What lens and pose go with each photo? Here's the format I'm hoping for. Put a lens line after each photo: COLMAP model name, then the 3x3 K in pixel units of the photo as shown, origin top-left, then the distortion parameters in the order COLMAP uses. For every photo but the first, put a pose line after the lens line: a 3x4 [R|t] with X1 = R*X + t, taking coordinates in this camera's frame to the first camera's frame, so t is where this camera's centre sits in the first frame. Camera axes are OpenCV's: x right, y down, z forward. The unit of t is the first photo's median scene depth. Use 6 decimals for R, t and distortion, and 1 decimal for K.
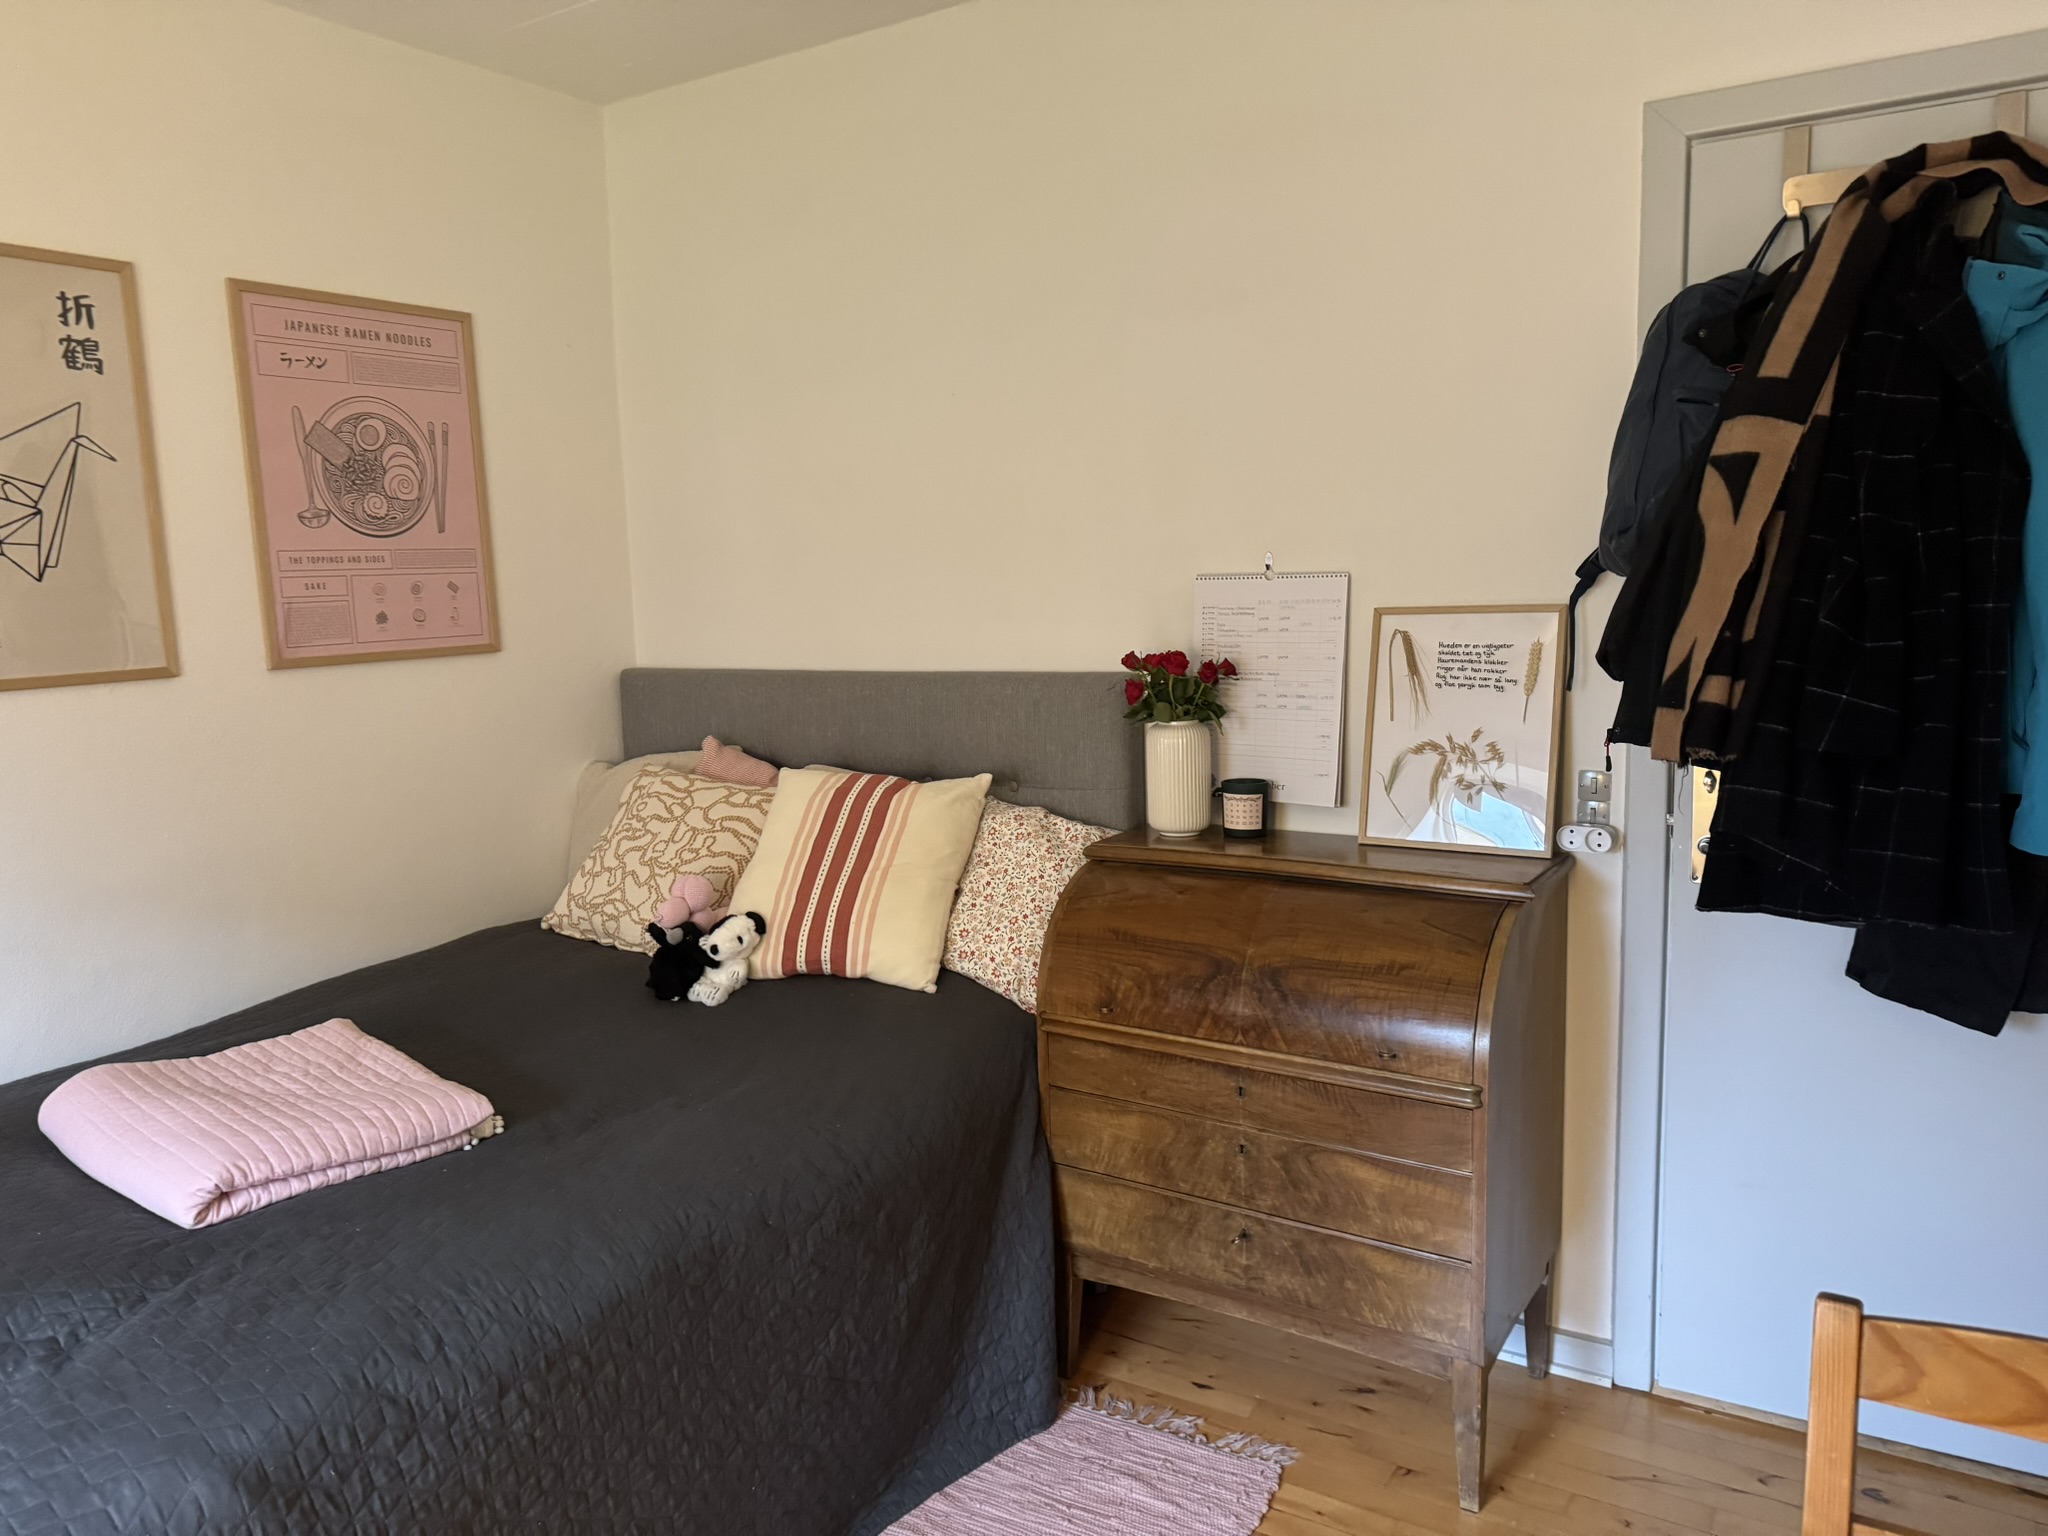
lens RADIAL K [[1530.0, 0, 989.7], [0, 1530.0, 765.3], [0, 0, 1]] dist [0.111508, -0.083014]
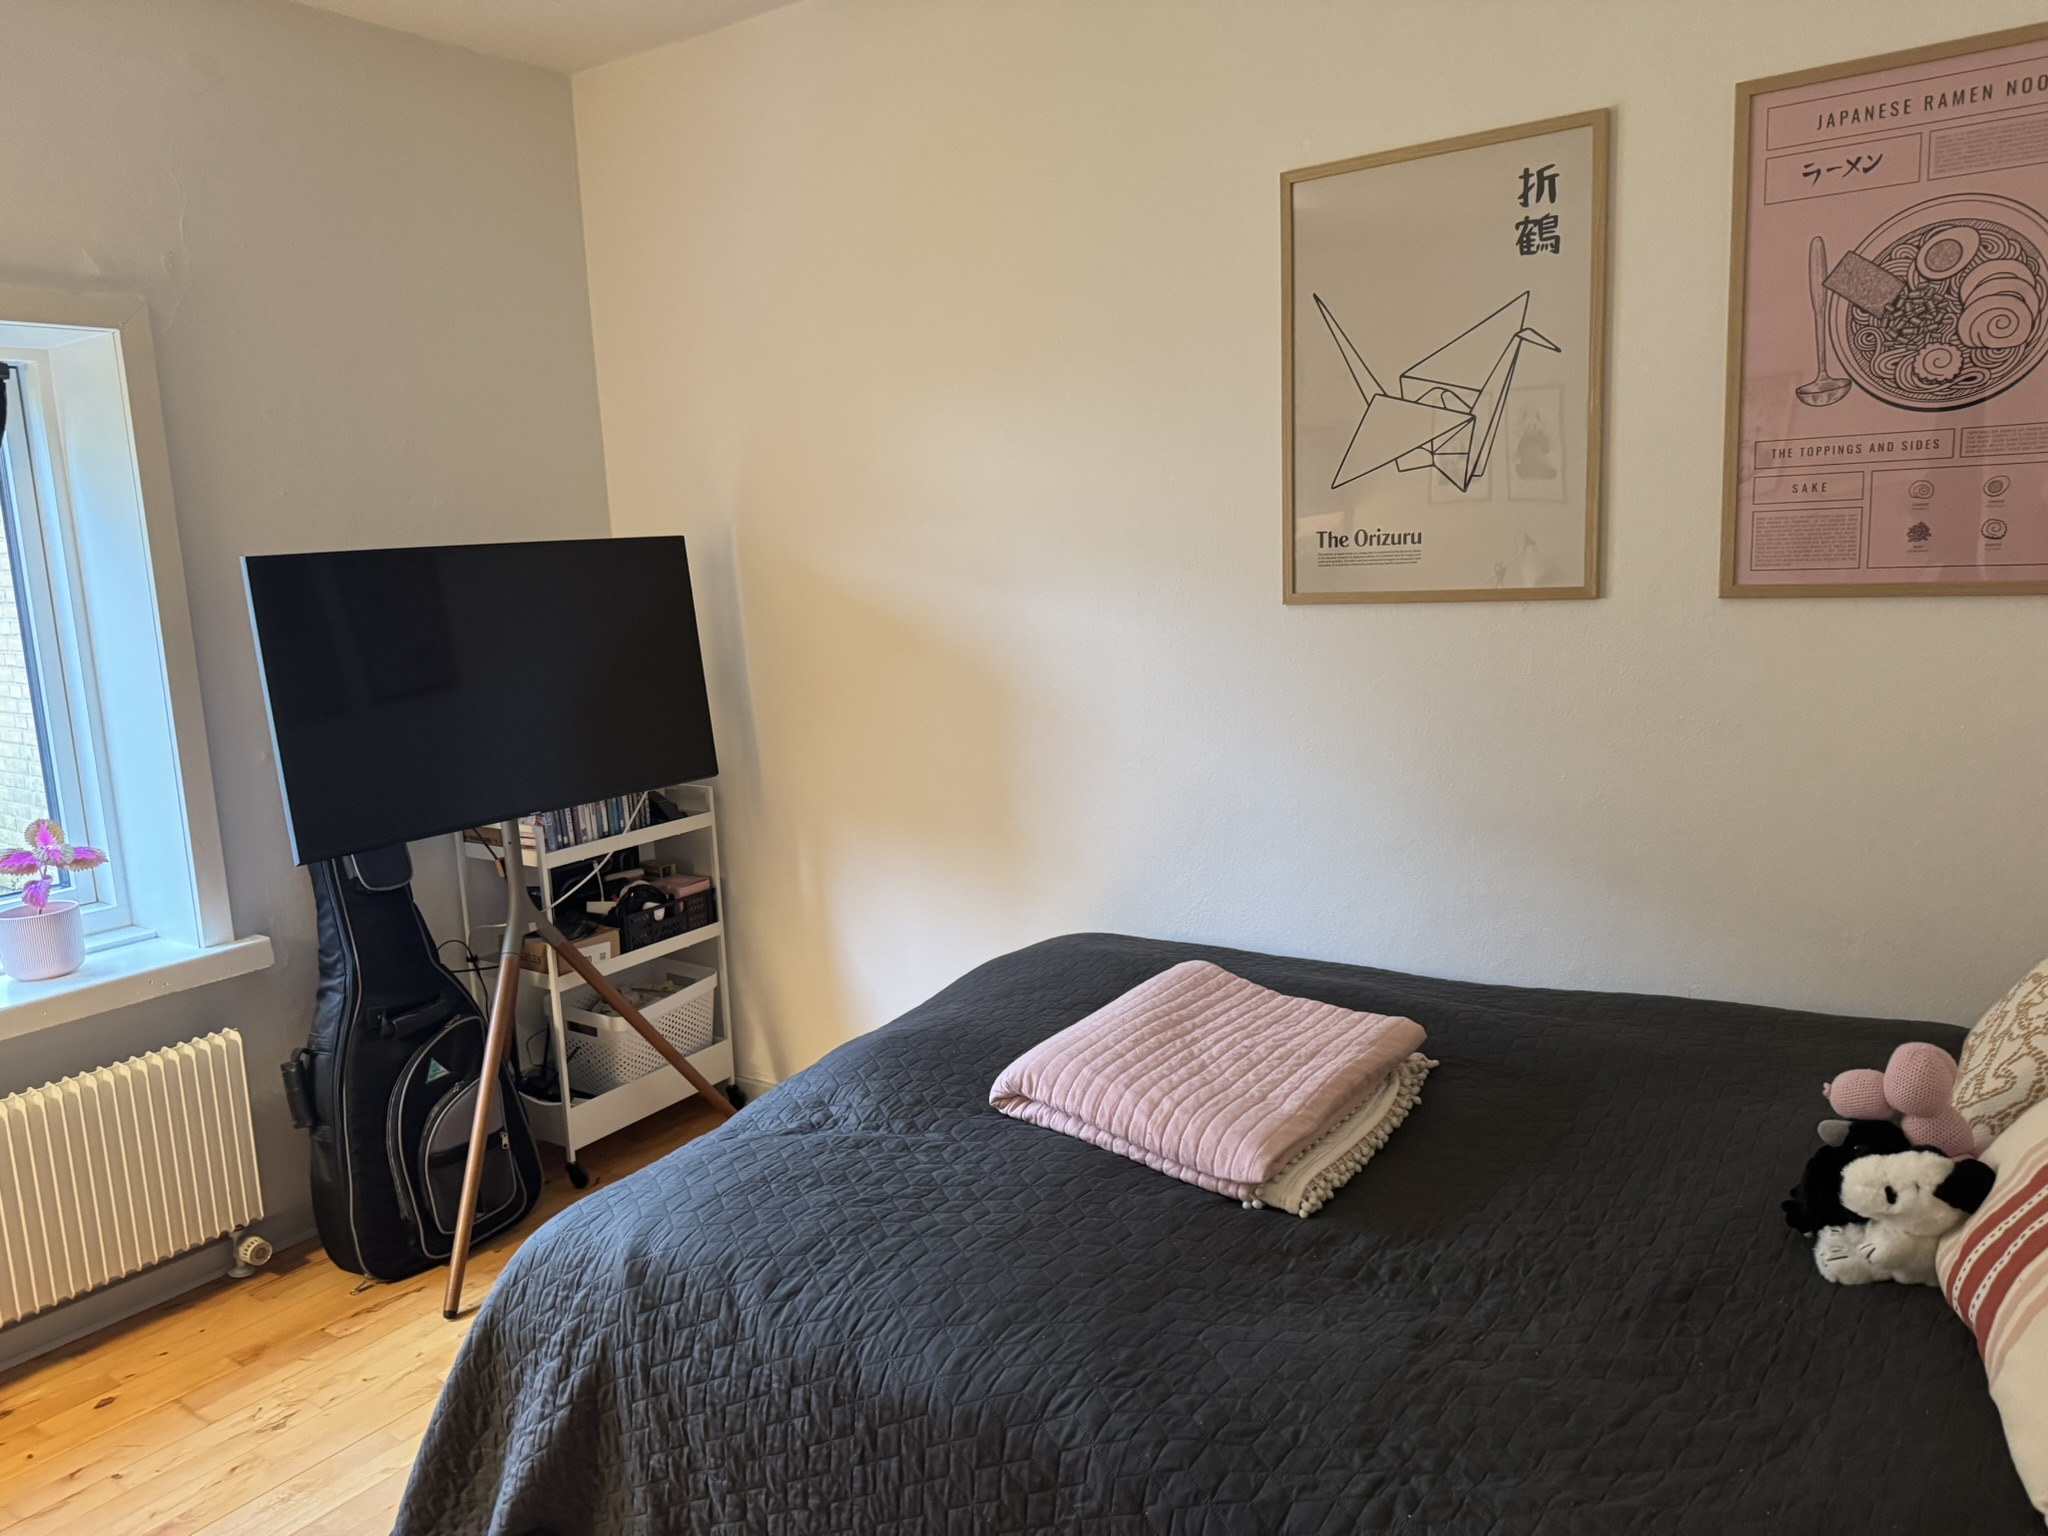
lens RADIAL K [[1423.7, 0, 1014.5], [0, 1423.7, 808.5], [0, 0, 1]] dist [-0.002262, -0.003589]
pose [[-0.032315, 0.217275, -0.975575, 0.304092], [-0.089959, 0.971491, 0.219345, -0.093463], [0.995421, 0.094850, -0.011847, 0.746489]]
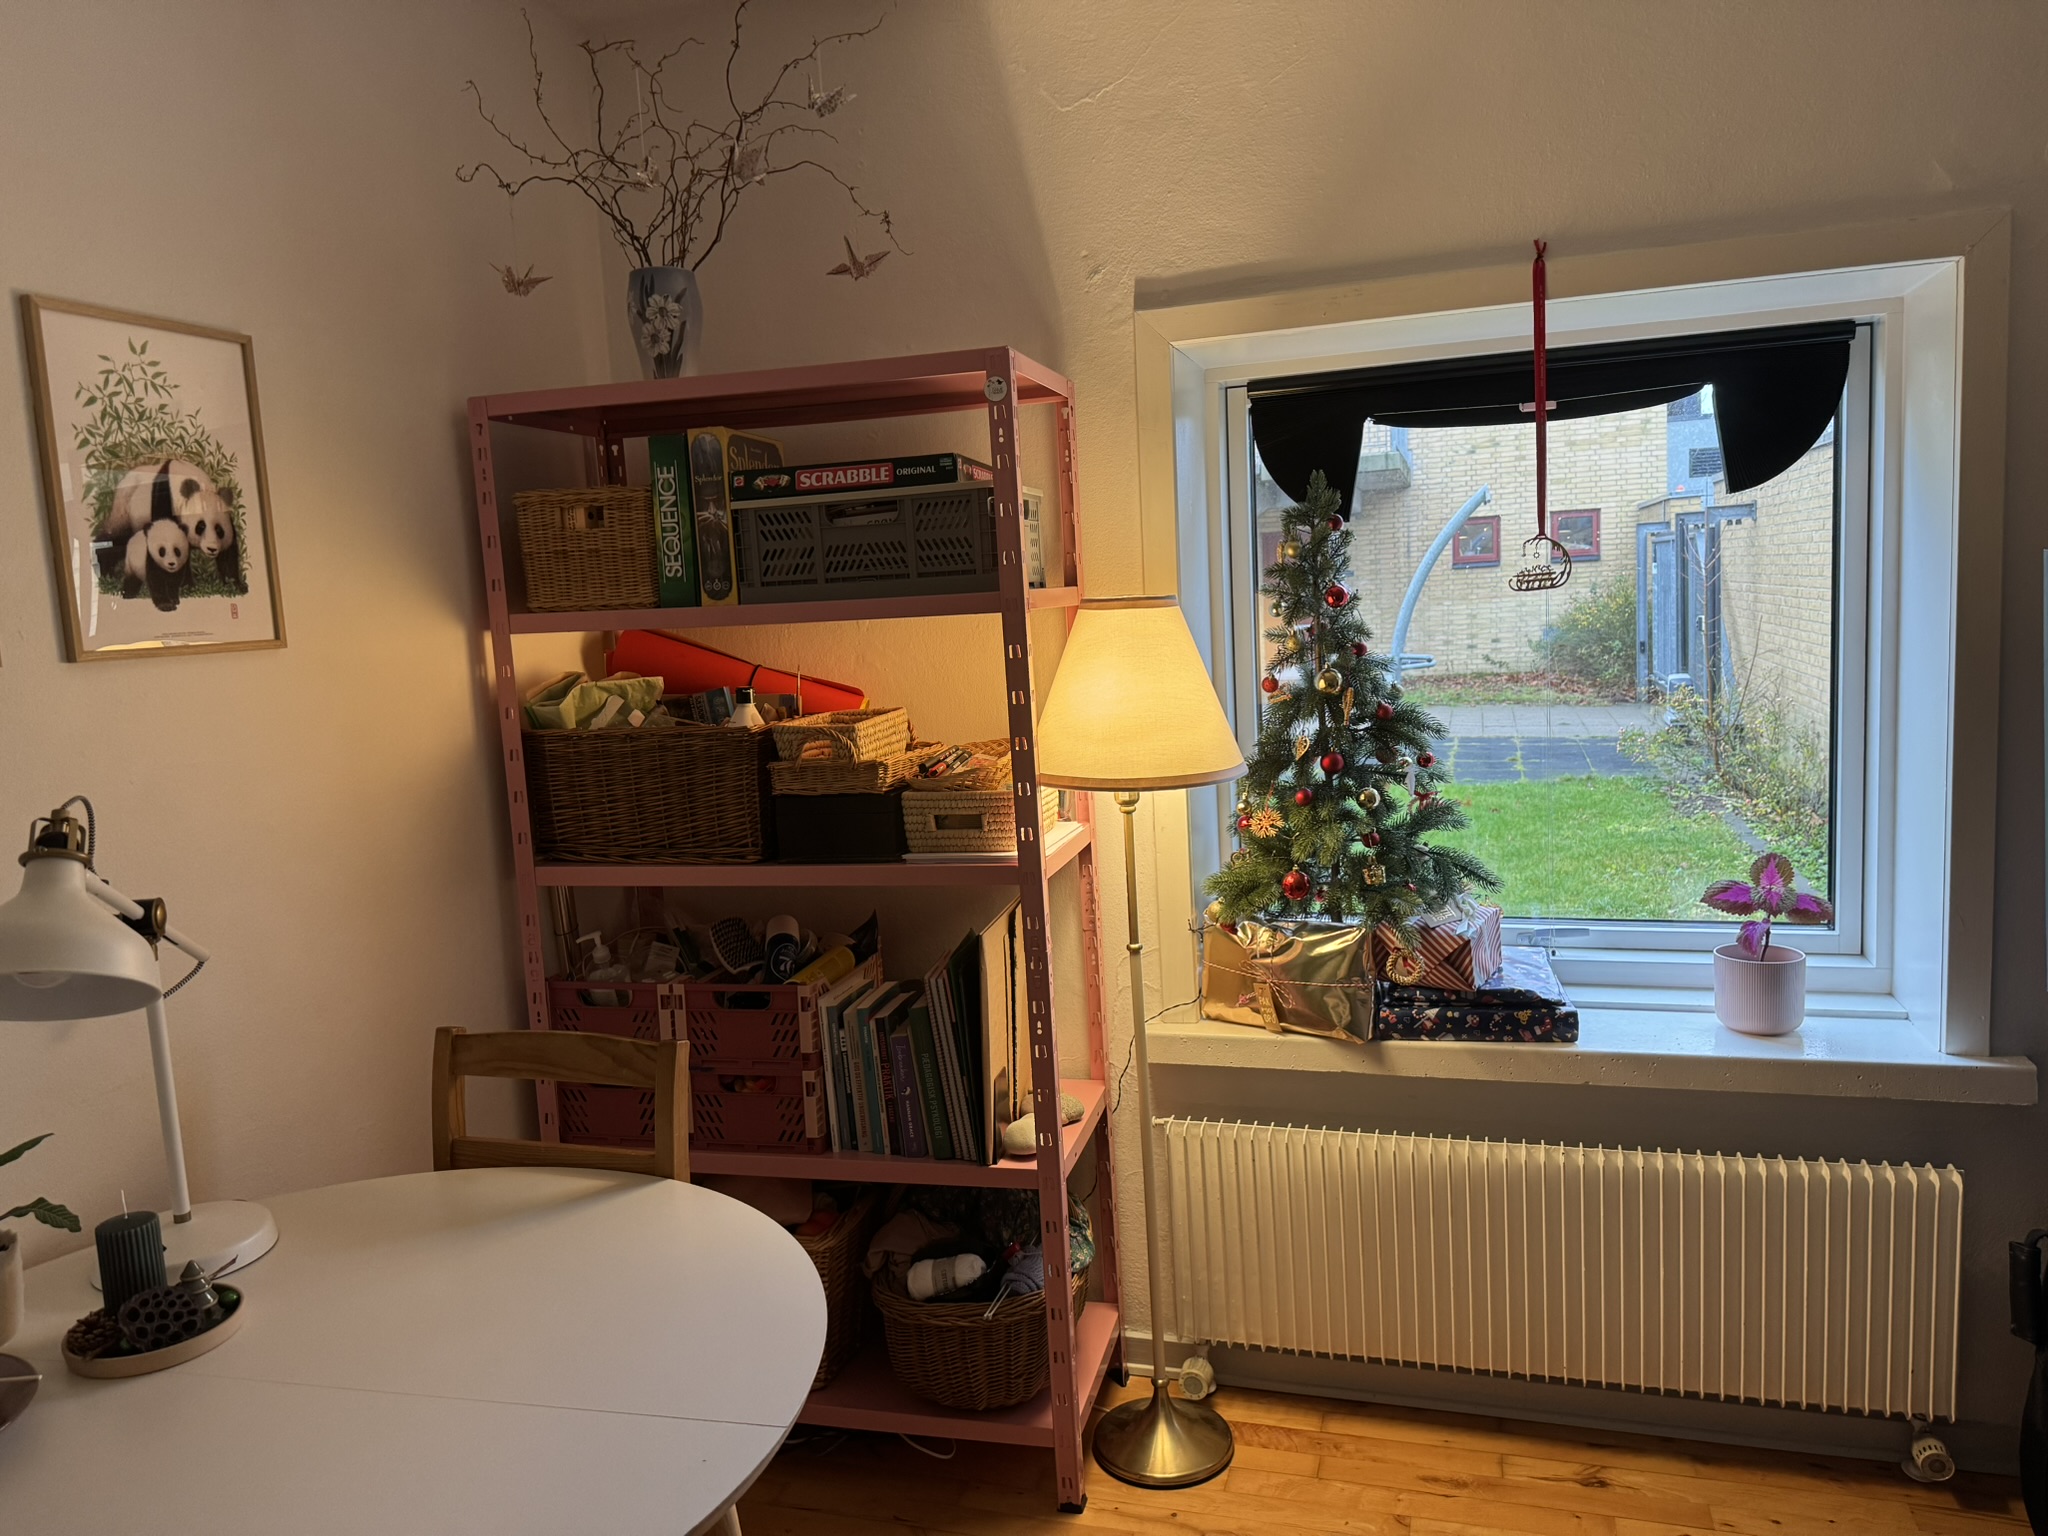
lens RADIAL K [[1442.6, 0, 1018.0], [0, 1442.6, 775.2], [0, 0, 1]] dist [0.095787, -0.120183]
pose [[-0.960210, 0.110107, -0.256657, 0.023417], [0.042022, 0.965500, 0.256989, -0.098415], [0.276099, 0.235978, -0.931710, 0.743235]]
